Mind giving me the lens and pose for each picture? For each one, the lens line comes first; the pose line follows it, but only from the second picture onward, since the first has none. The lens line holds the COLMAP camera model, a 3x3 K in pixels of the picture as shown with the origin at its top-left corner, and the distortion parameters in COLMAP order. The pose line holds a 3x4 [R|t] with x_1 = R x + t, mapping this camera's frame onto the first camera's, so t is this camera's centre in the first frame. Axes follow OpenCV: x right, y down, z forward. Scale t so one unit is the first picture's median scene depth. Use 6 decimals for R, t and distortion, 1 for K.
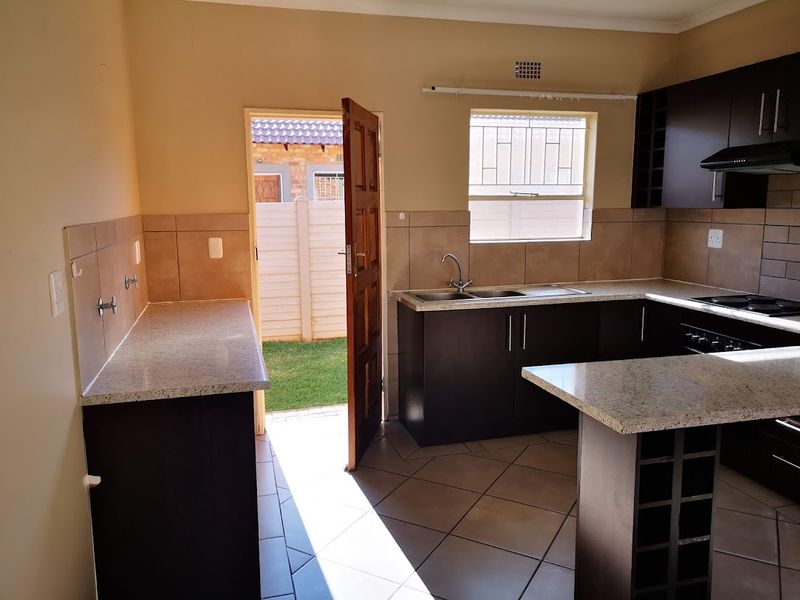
lens RADIAL K [[615.3, 0, 400.9], [0, 615.3, 302.1], [0, 0, 1]] dist [0.049748, -0.036075]
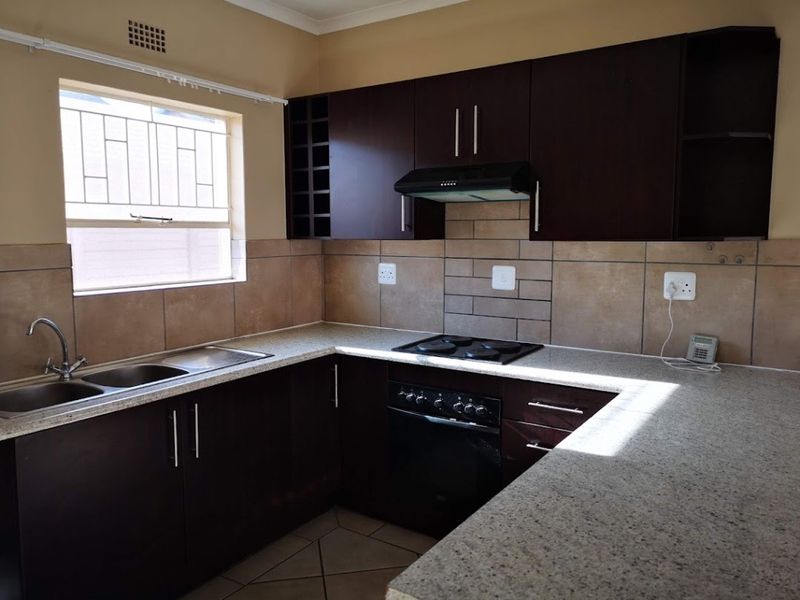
lens RADIAL K [[615.3, 0, 403.1], [0, 615.3, 294.2], [0, 0, 1]] dist [0.049748, -0.036075]
pose [[0.756873, -0.063990, 0.650422, -0.042661], [0.102511, 0.994501, -0.021447, -0.051466], [-0.645472, 0.082909, 0.759270, 0.323484]]
